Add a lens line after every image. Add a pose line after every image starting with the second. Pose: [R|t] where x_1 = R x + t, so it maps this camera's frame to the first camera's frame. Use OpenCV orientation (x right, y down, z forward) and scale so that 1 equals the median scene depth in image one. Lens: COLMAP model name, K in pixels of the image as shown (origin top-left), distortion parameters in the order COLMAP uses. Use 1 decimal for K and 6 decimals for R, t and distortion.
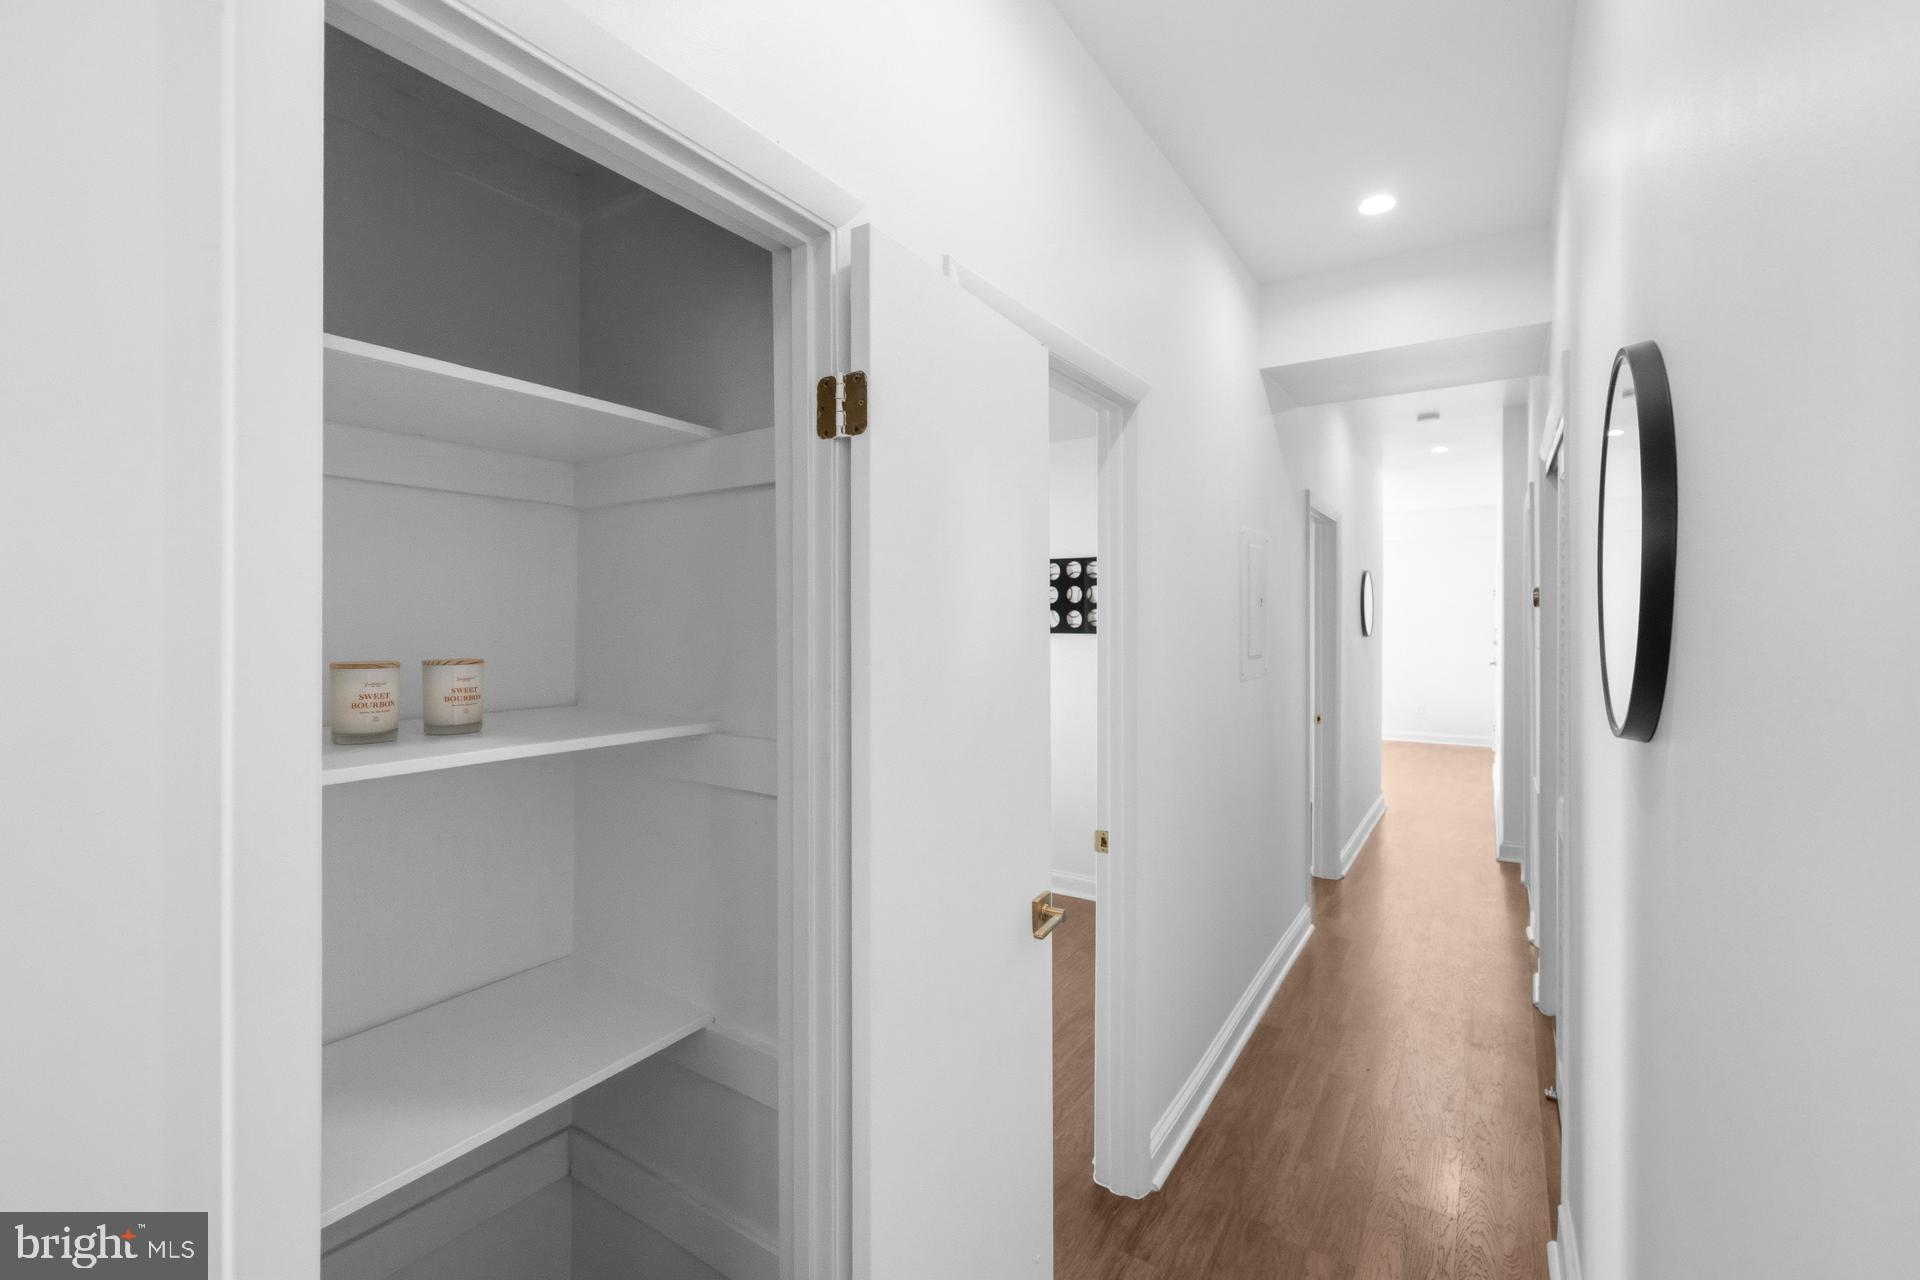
lens RADIAL K [[830.0, 0, 958.0], [0, 830.0, 640.0], [0, 0, 1]] dist [-0.002150, 0.000799]
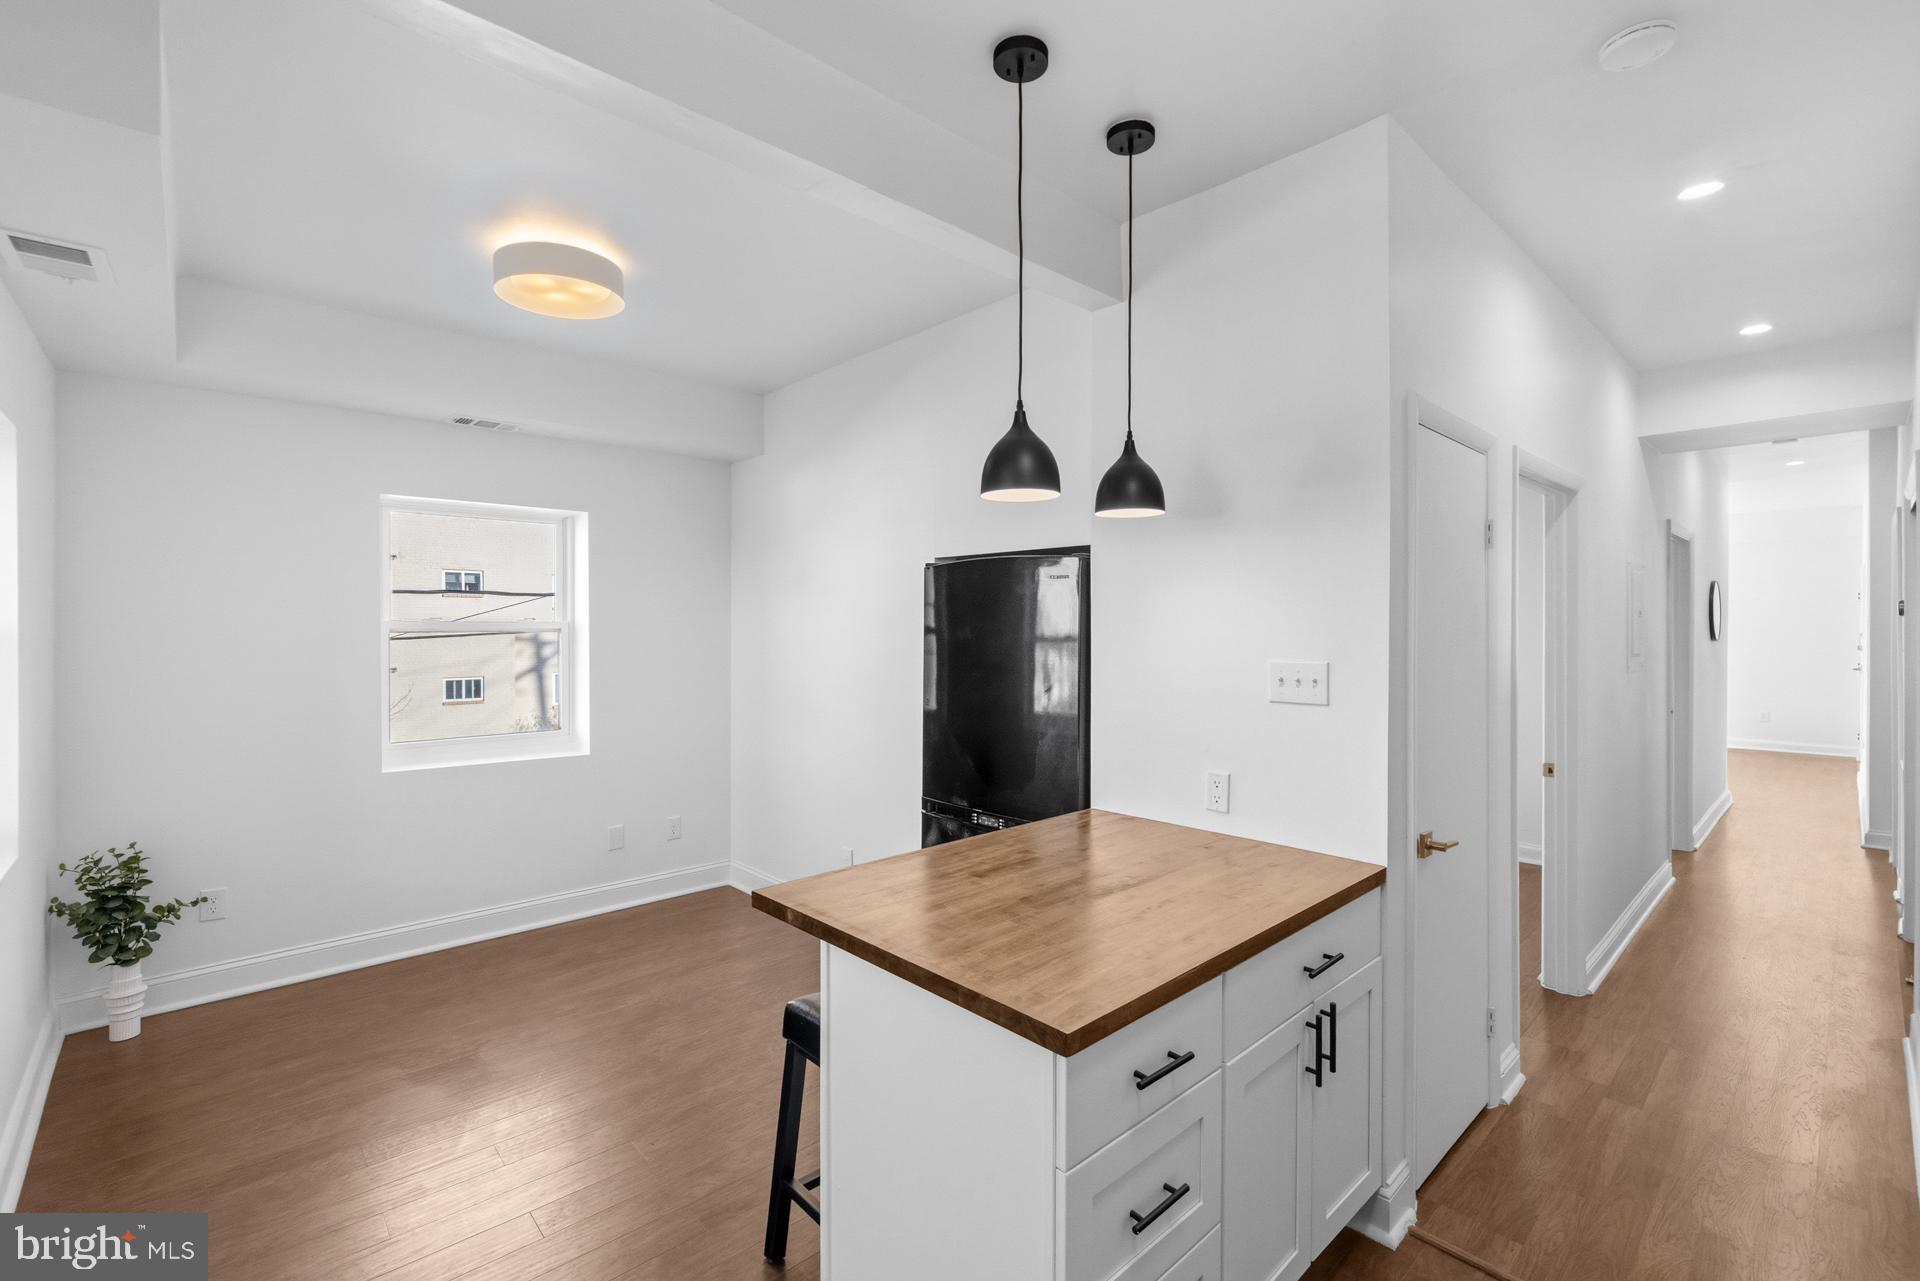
lens RADIAL K [[830.0, 0, 961.4], [0, 830.0, 639.4], [0, 0, 1]] dist [-0.002150, 0.000799]
pose [[0.968648, 0.002691, -0.248424, -0.279227], [-0.004100, 0.999978, -0.005153, 0.004722], [0.248405, 0.006010, 0.968638, -0.432614]]
